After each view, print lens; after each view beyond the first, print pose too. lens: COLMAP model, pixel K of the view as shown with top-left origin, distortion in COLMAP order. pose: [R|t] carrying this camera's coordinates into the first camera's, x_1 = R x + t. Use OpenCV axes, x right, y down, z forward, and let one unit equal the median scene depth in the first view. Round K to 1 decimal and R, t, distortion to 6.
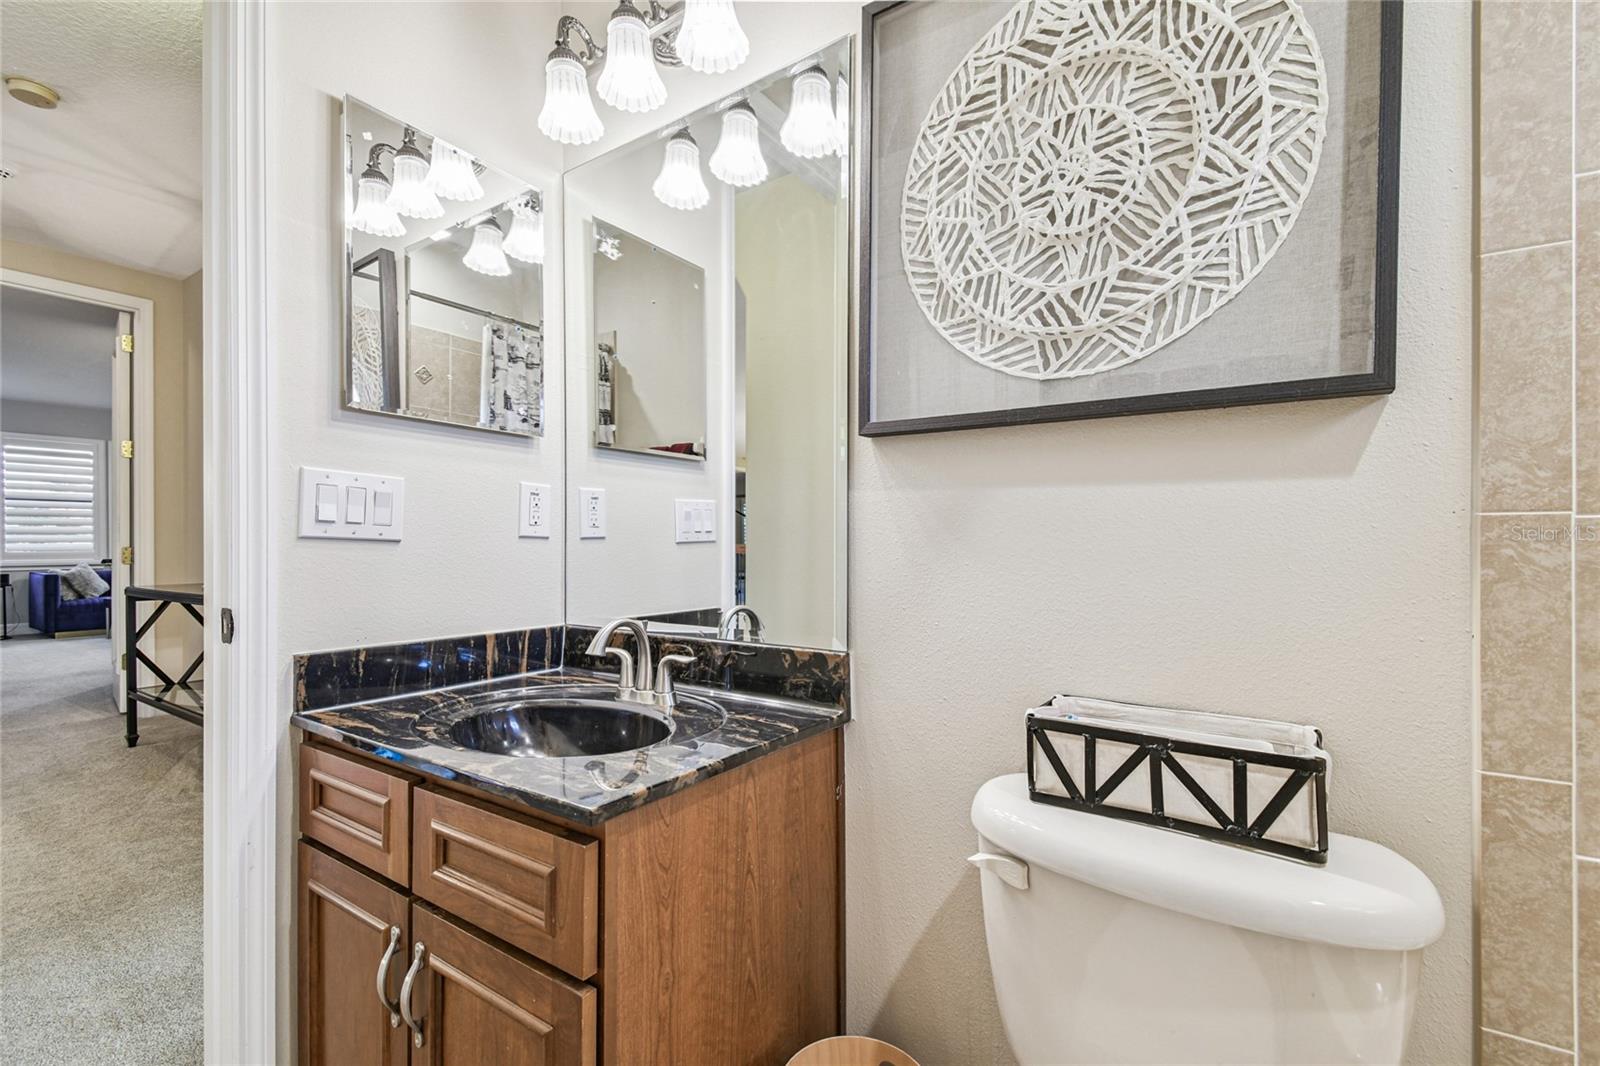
lens RADIAL K [[684.8, 0, 796.5], [0, 684.8, 539.2], [0, 0, 1]] dist [0.049429, -0.023969]
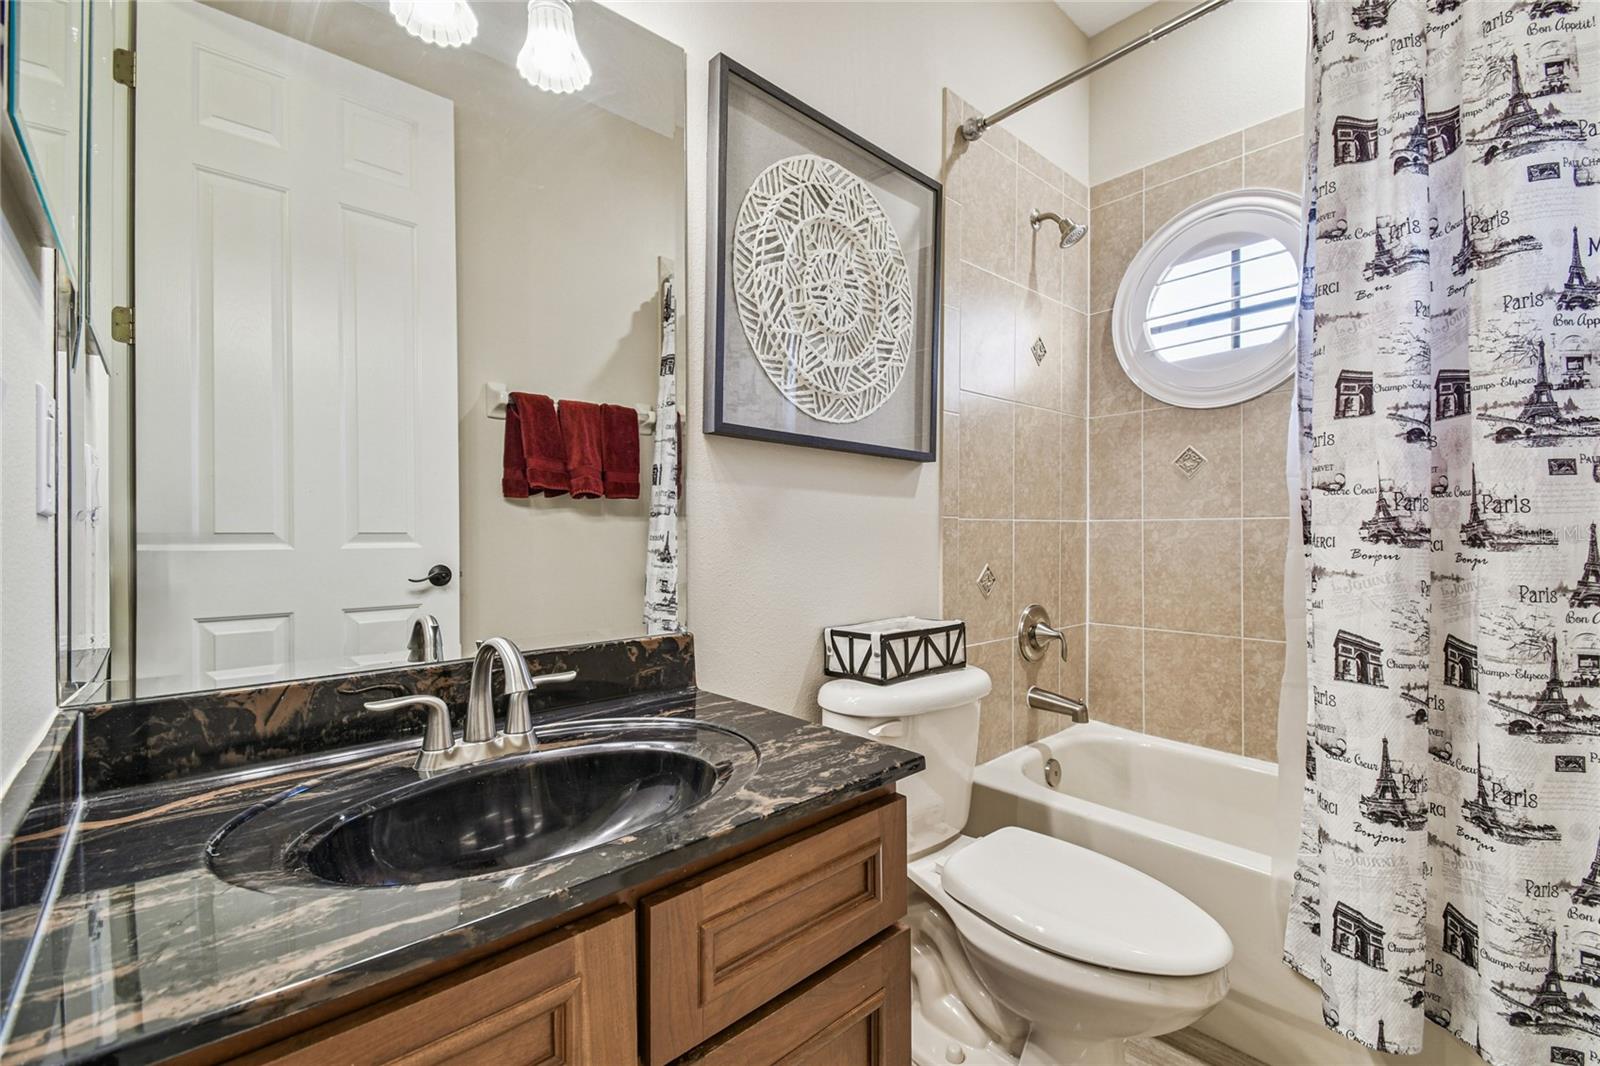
lens RADIAL K [[693.2, 0, 792.8], [0, 693.2, 534.2], [0, 0, 1]] dist [0.041144, -0.025793]
pose [[0.226744, -0.002058, 0.973952, -1.229740], [-0.000565, 0.999997, 0.002244, 0.014739], [-0.973954, -0.001059, 0.226742, 0.787228]]
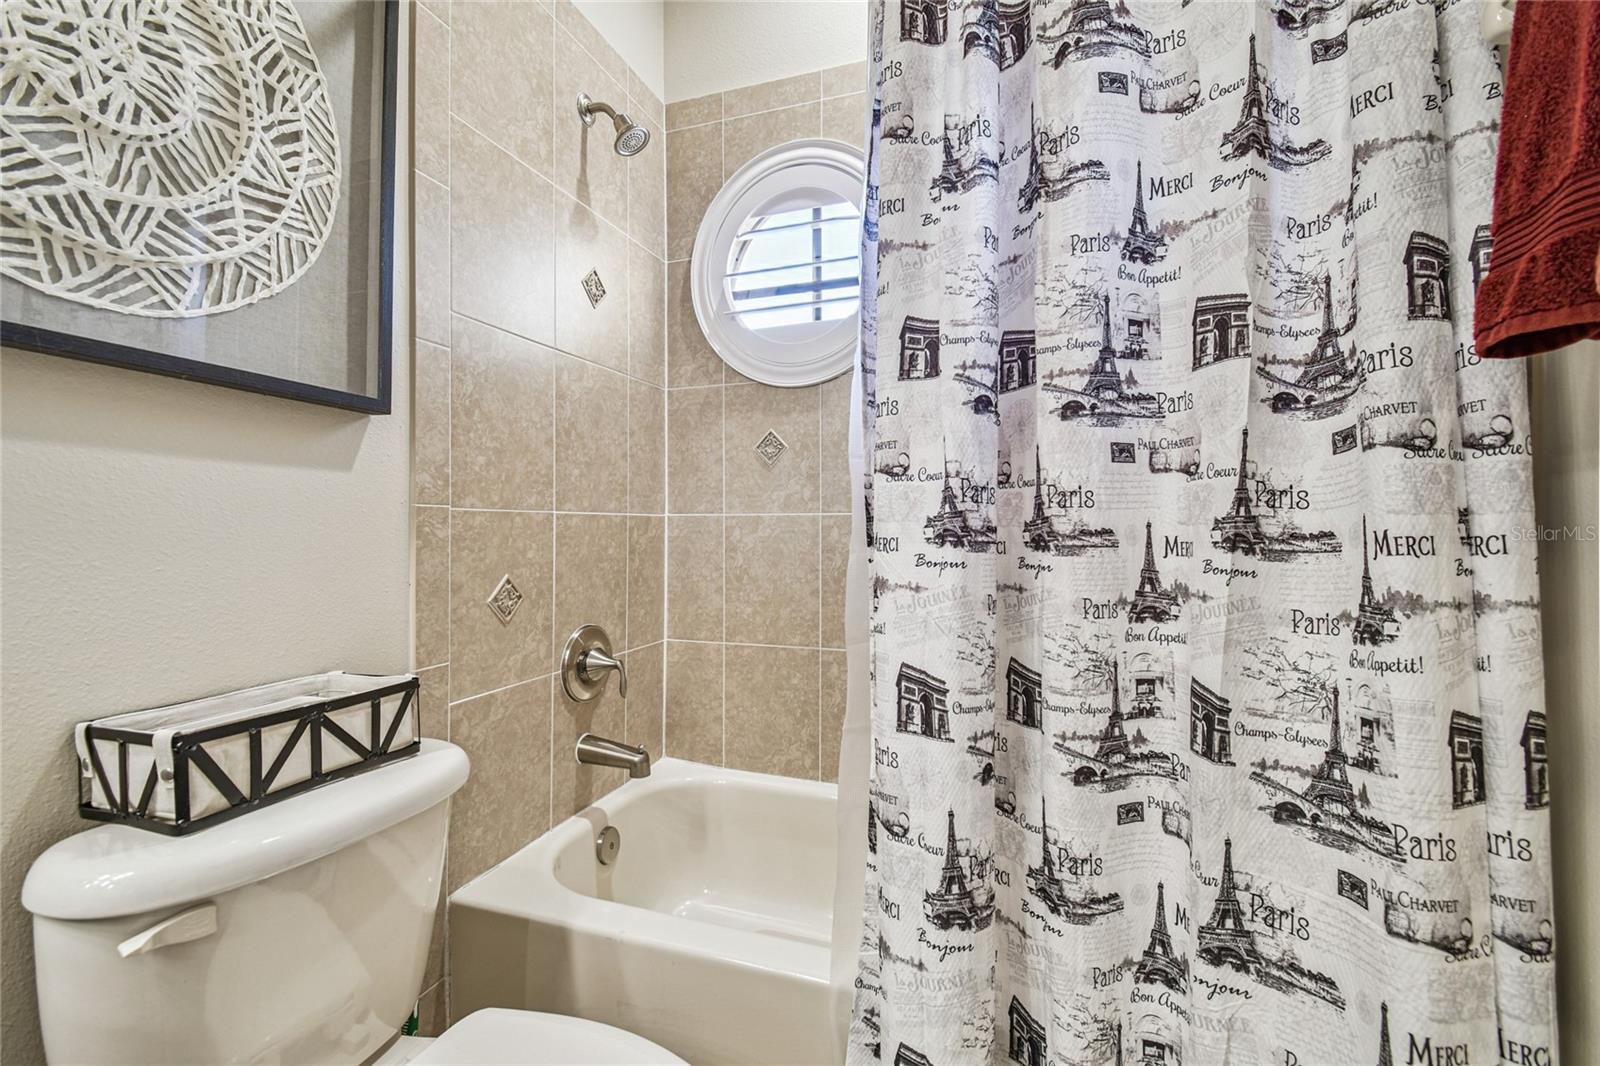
lens RADIAL K [[693.2, 0, 792.8], [0, 693.2, 534.2], [0, 0, 1]] dist [0.041144, -0.025793]
pose [[-0.259575, -0.008880, 0.965682, -0.608401], [-0.004105, 0.999959, 0.008092, 0.010314], [-0.965714, -0.001864, -0.259600, 0.488743]]
